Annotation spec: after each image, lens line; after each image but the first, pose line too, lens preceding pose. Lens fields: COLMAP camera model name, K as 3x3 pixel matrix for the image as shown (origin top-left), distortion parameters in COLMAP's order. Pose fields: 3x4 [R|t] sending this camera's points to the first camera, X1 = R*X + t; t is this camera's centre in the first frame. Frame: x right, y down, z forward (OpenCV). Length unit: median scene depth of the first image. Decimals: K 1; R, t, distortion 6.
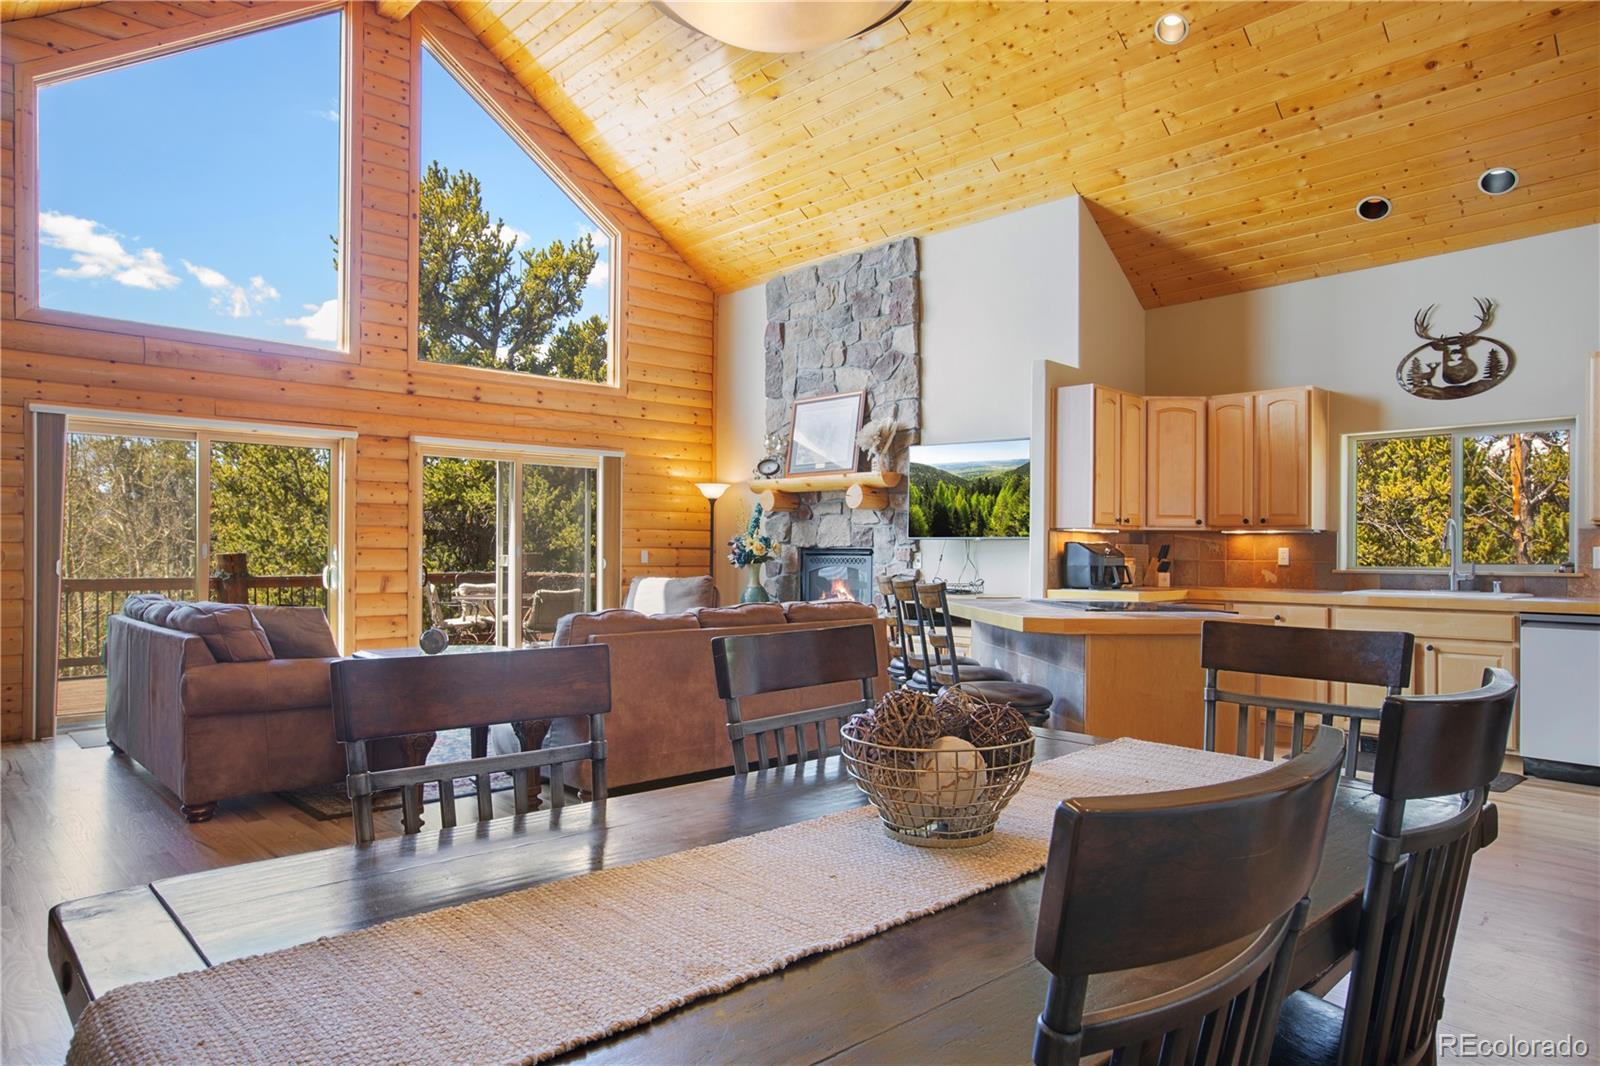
lens RADIAL K [[996.9, 0, 789.7], [0, 996.9, 542.7], [0, 0, 1]] dist [-0.030365, 0.026293]
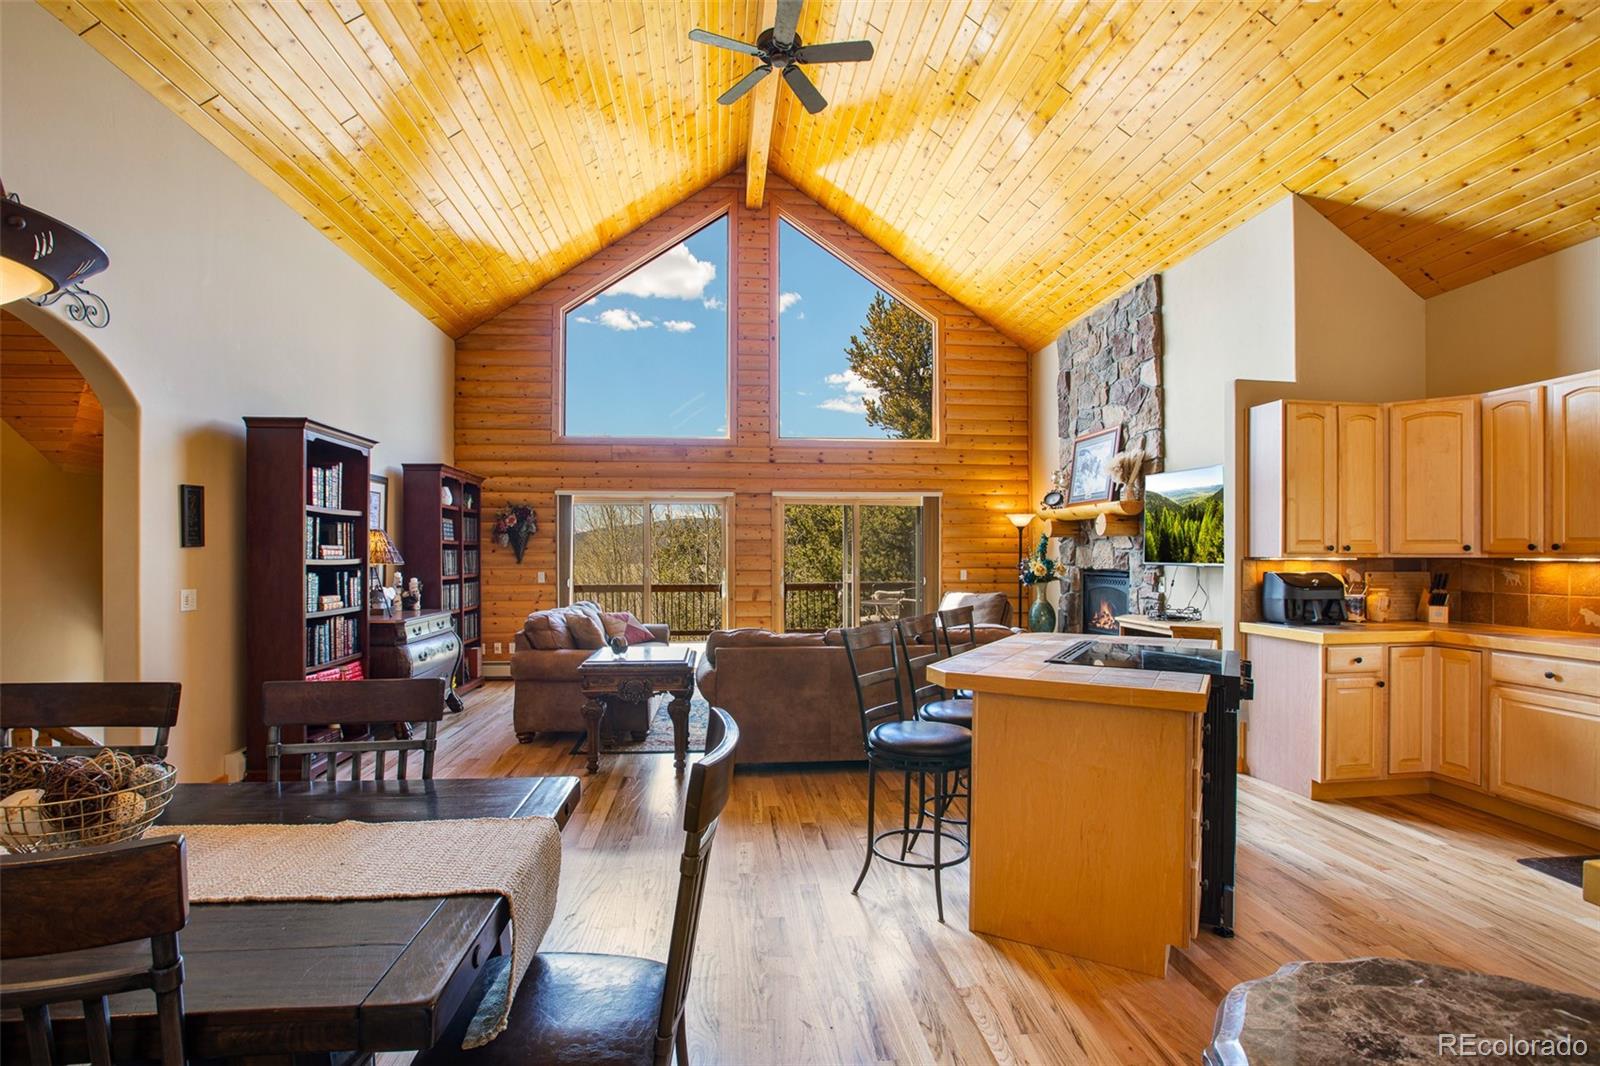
lens RADIAL K [[743.4, 0, 790.0], [0, 743.4, 546.8], [0, 0, 1]] dist [-0.038740, 0.012849]
pose [[0.795599, -0.012593, -0.605692, 0.306712], [0.010637, 0.999920, -0.006819, -0.021767], [0.605730, -0.001018, 0.795670, 0.168751]]
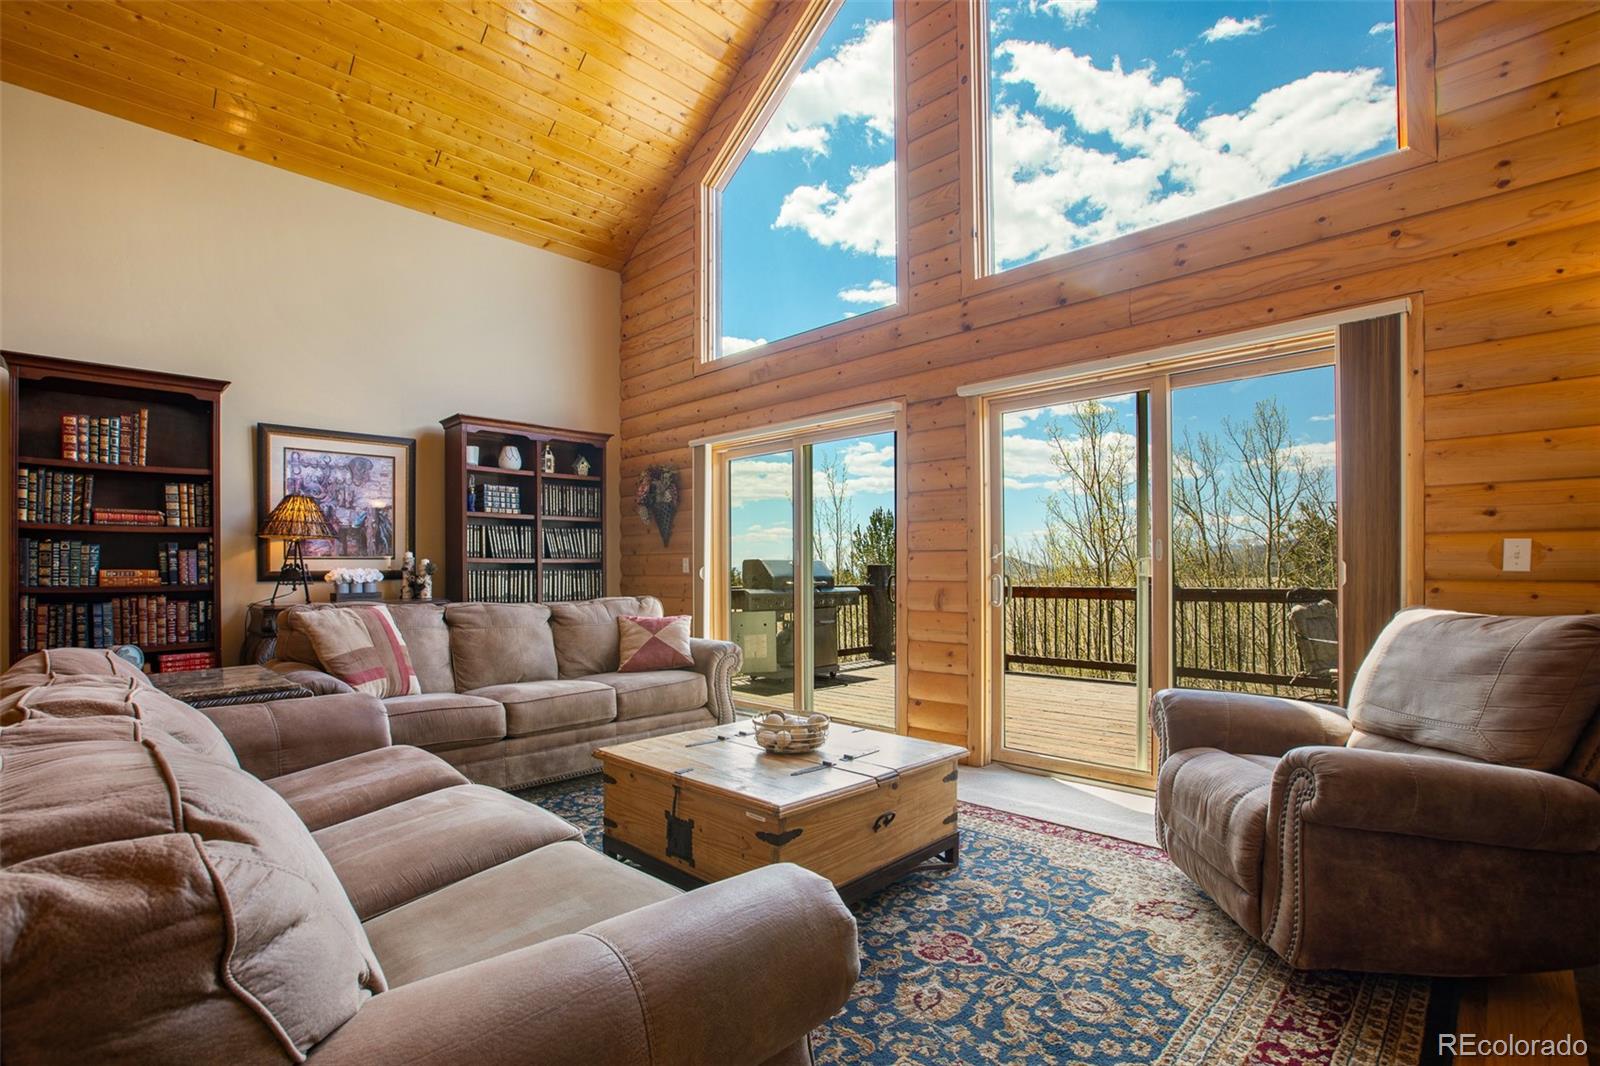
lens RADIAL K [[743.4, 0, 800.3], [0, 743.4, 564.2], [0, 0, 1]] dist [-0.038740, 0.012849]
pose [[0.055536, -0.015432, -0.998337, 0.138992], [0.009089, 0.999847, -0.014950, 0.023853], [0.998415, -0.008243, 0.055668, 0.905297]]
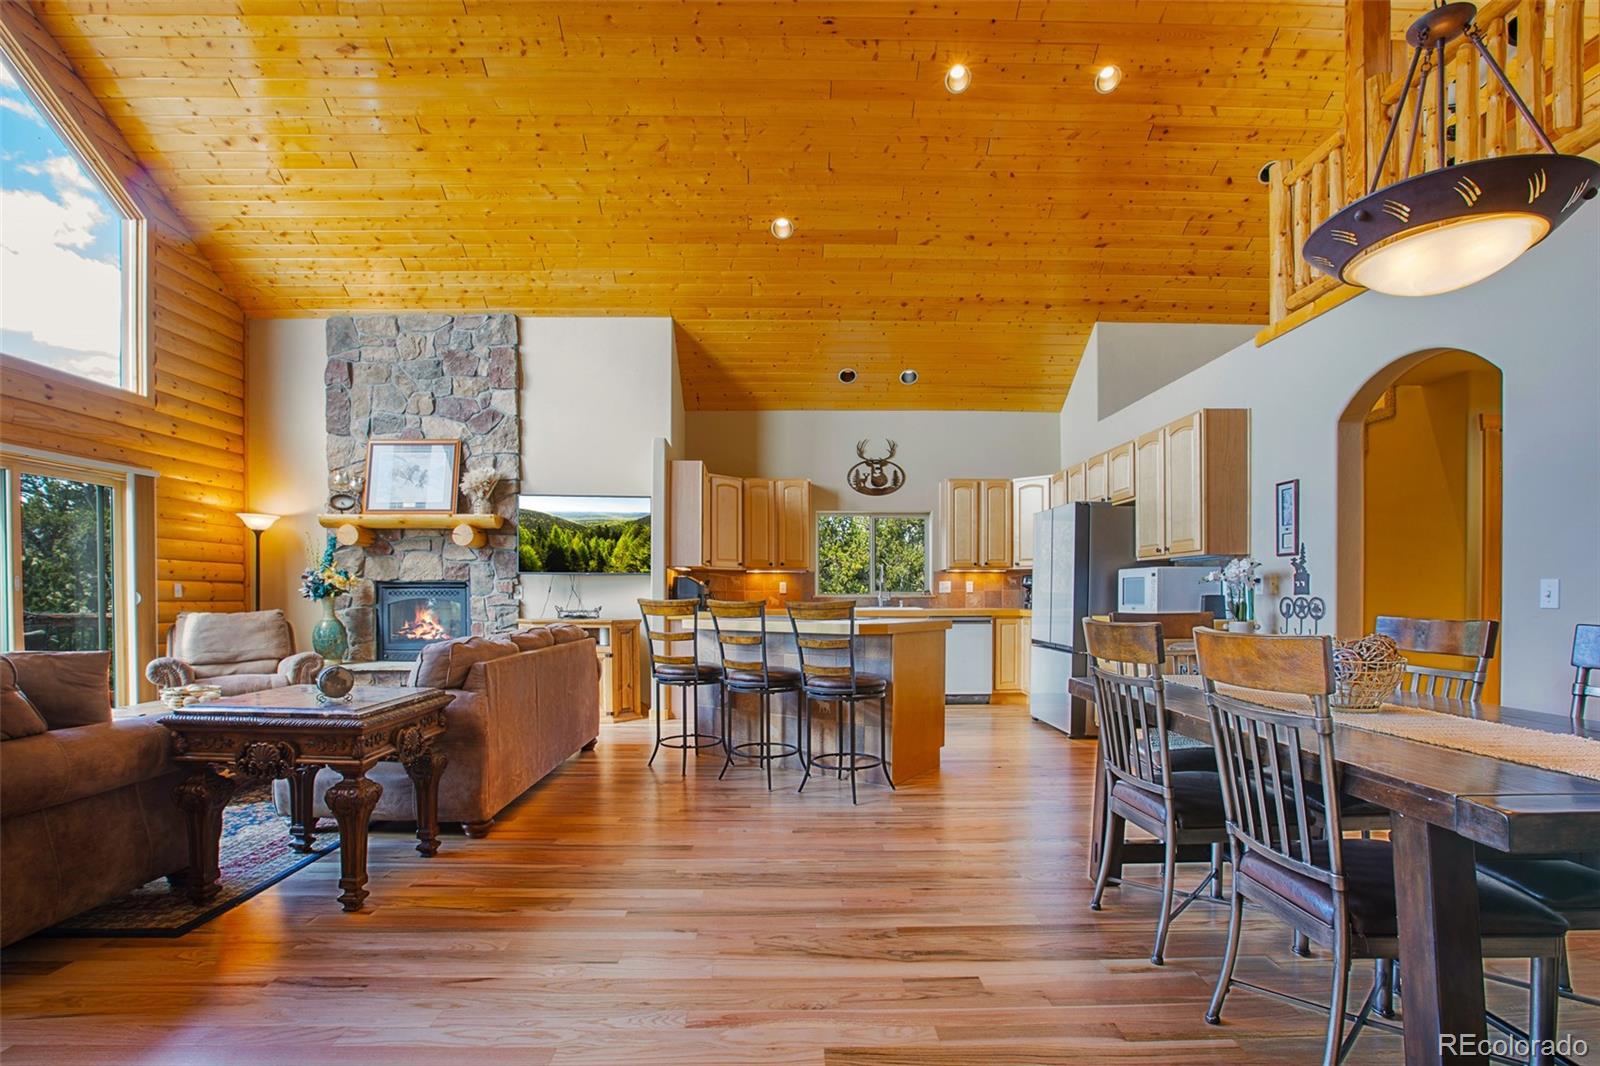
lens RADIAL K [[743.4, 0, 799.9], [0, 743.4, 608.7], [0, 0, 1]] dist [-0.038740, 0.012849]
pose [[0.677747, -0.020127, 0.735020, -0.313171], [-0.003310, 0.999532, 0.030423, 0.010795], [-0.735288, -0.023052, 0.677363, 0.174785]]
